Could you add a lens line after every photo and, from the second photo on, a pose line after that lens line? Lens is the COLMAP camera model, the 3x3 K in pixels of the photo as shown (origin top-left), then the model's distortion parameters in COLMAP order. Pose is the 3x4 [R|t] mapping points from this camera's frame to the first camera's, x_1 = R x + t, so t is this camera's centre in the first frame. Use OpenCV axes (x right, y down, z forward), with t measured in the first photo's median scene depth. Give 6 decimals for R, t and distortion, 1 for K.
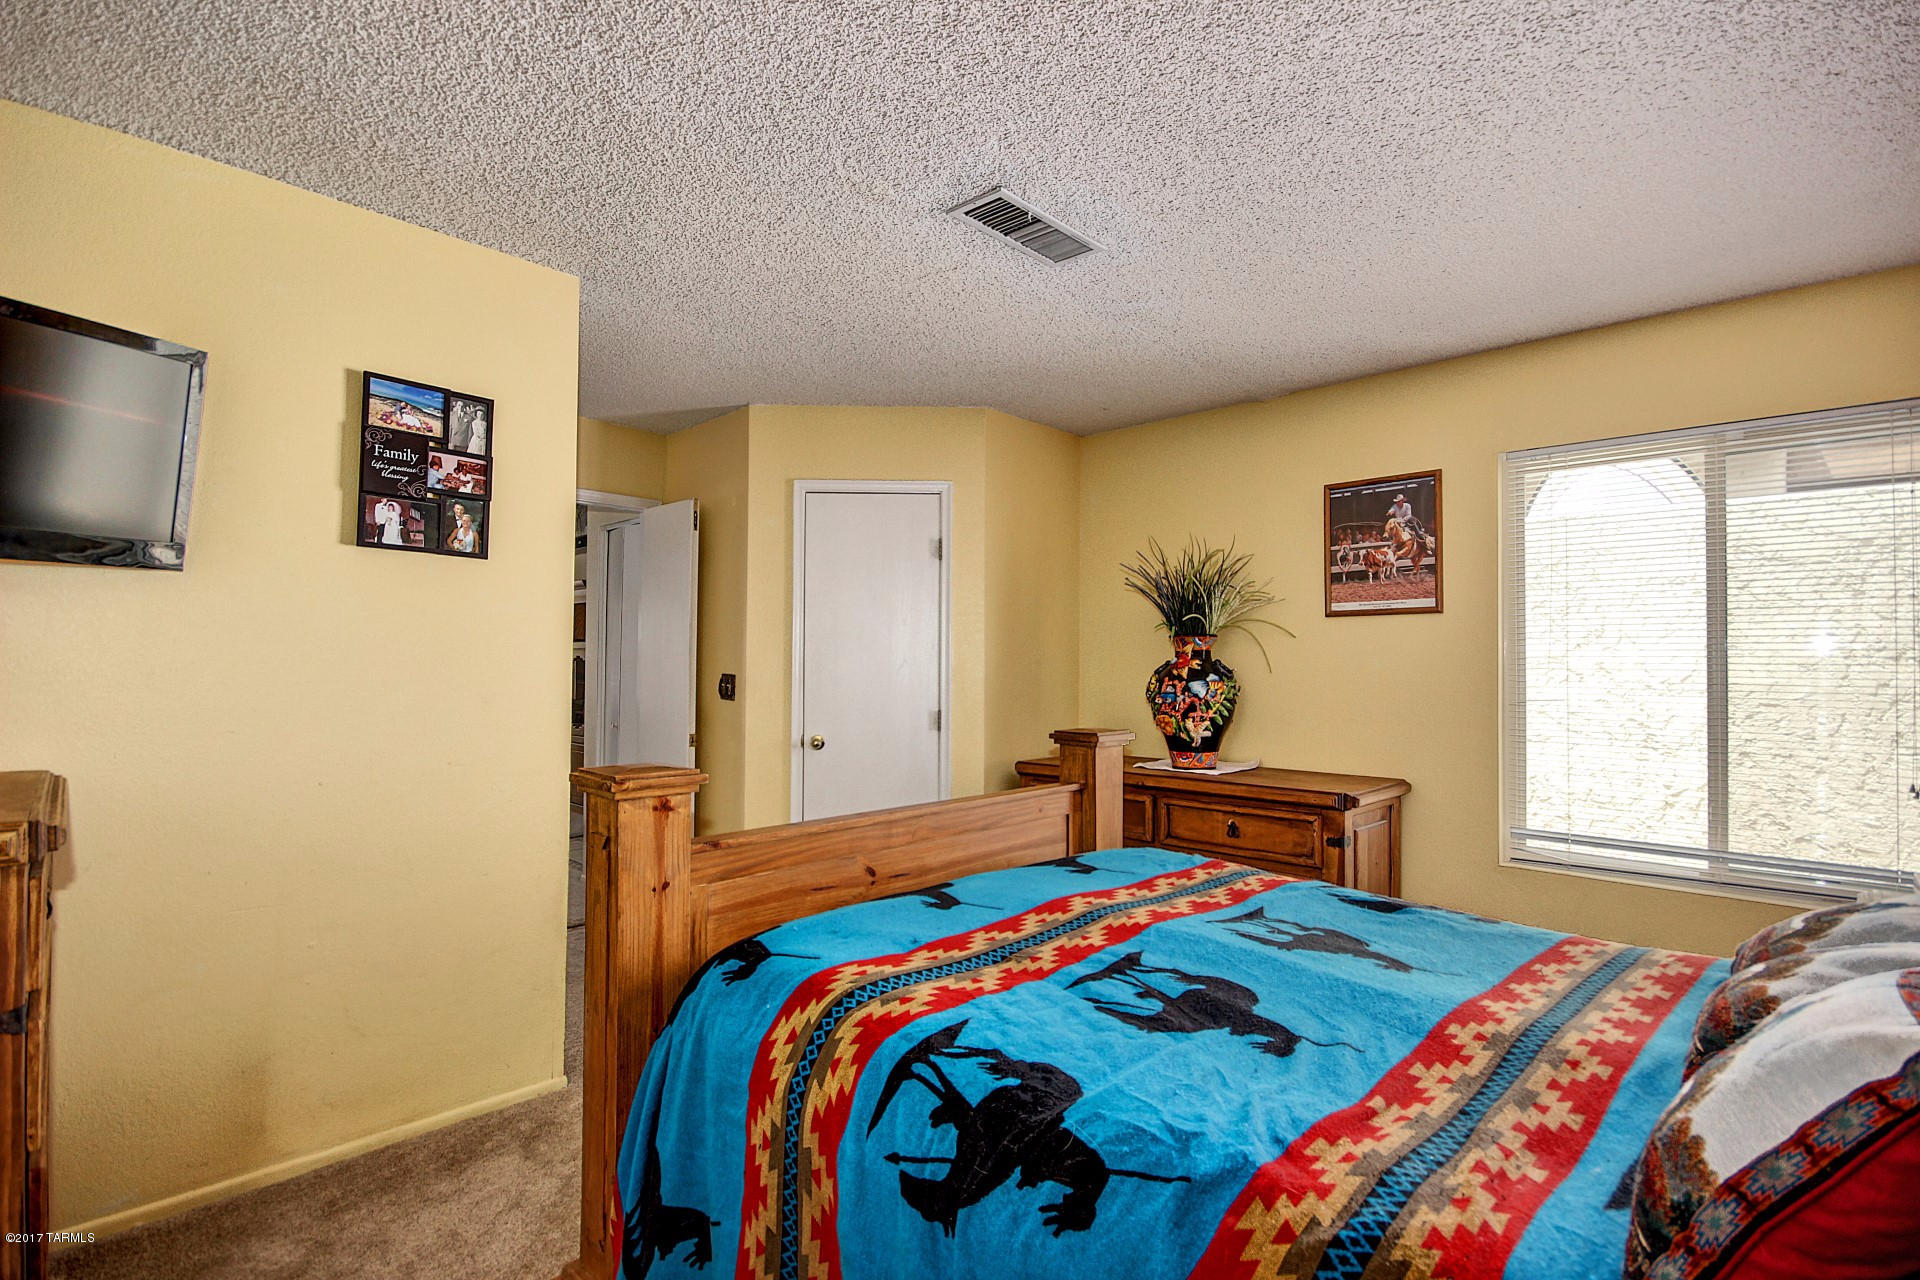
lens RADIAL K [[882.0, 0, 960.3], [0, 882.0, 645.2], [0, 0, 1]] dist [0.000006, -0.005441]
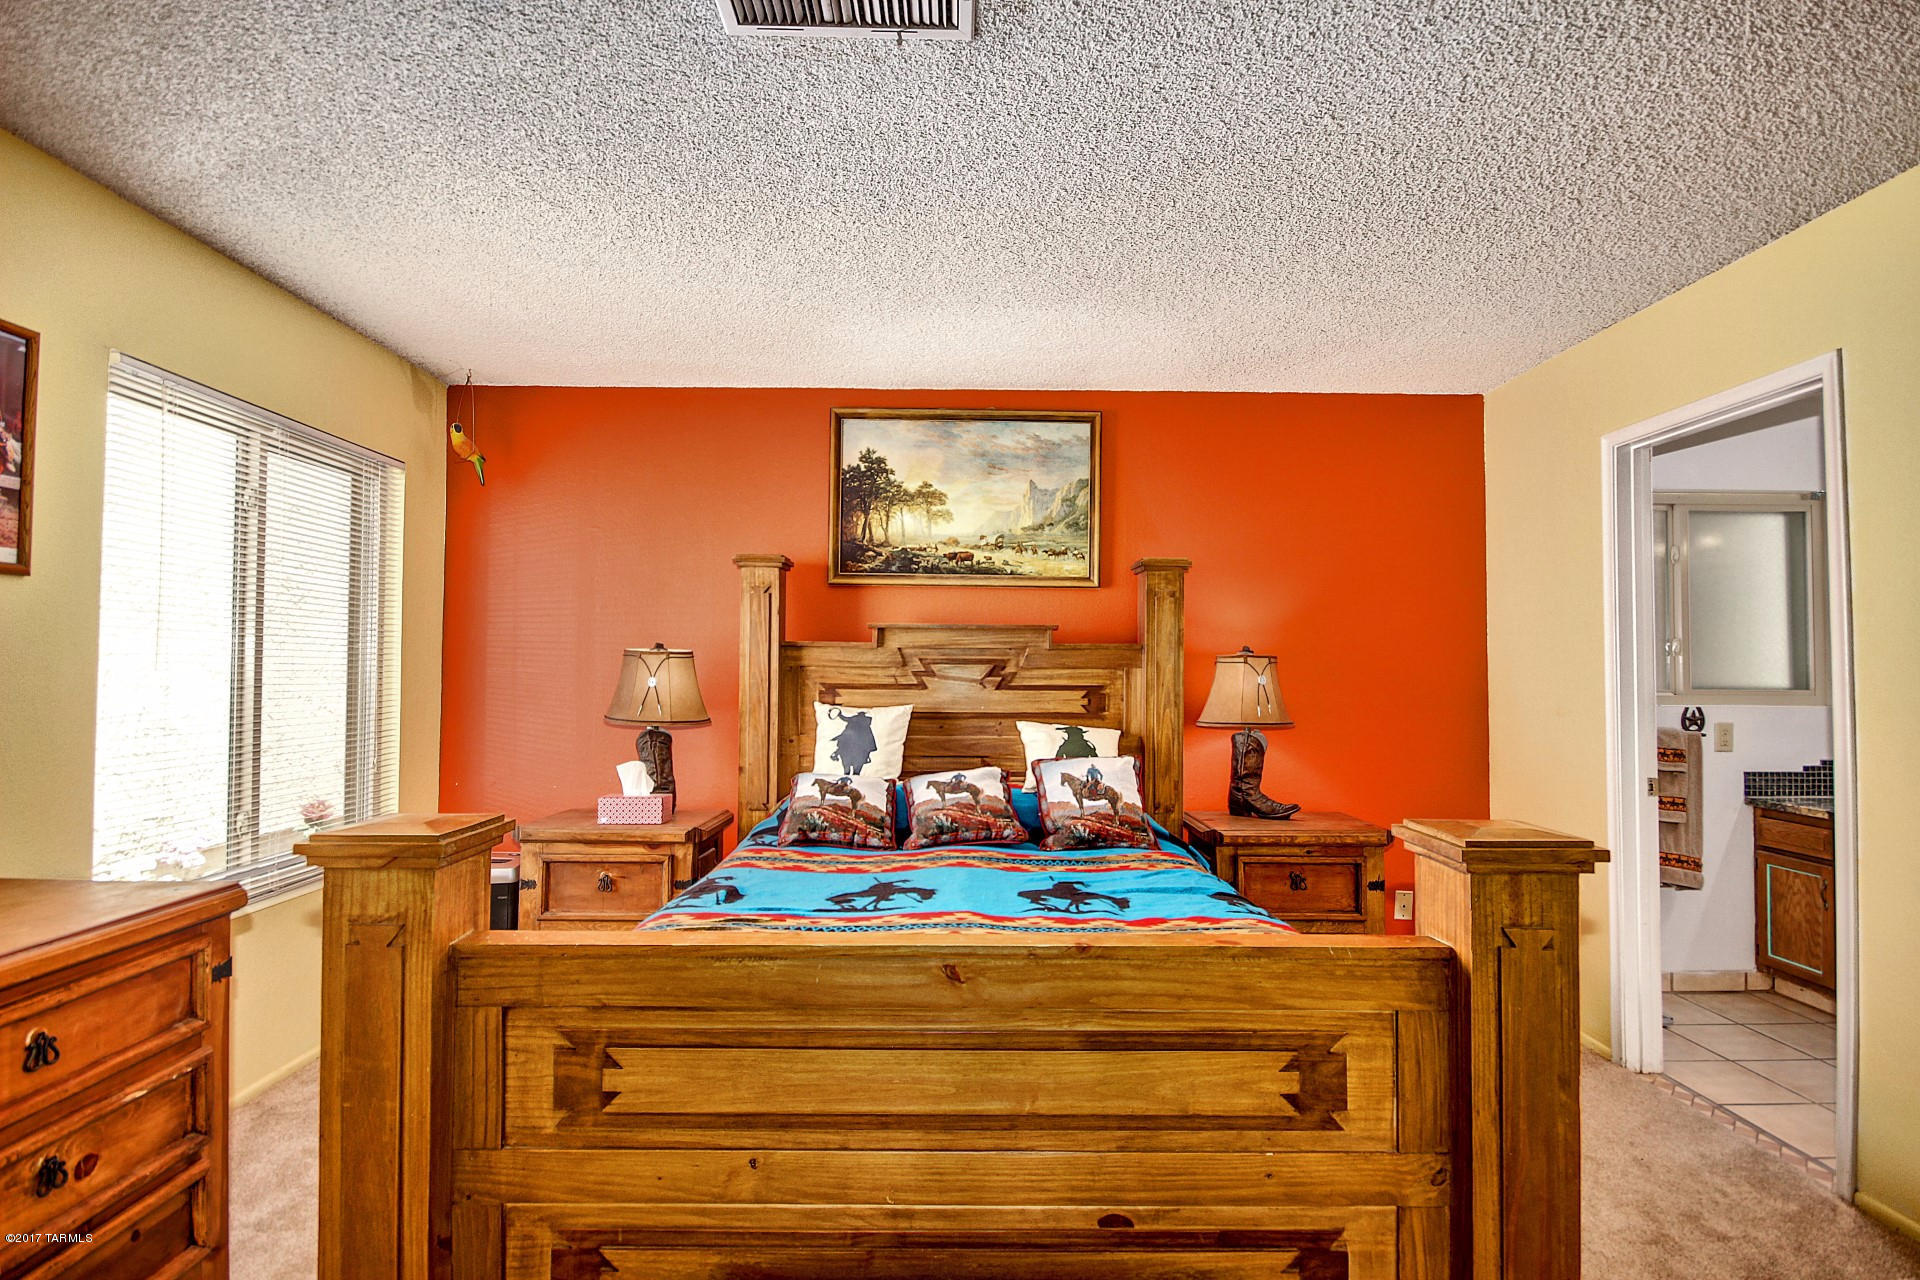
lens RADIAL K [[882.0, 0, 965.6], [0, 882.0, 645.7], [0, 0, 1]] dist [0.000006, -0.005441]
pose [[-0.701871, 0.003765, 0.712294, -0.306624], [-0.030457, 0.998913, -0.035292, 0.011289], [-0.711652, -0.046465, -0.700993, 0.959724]]
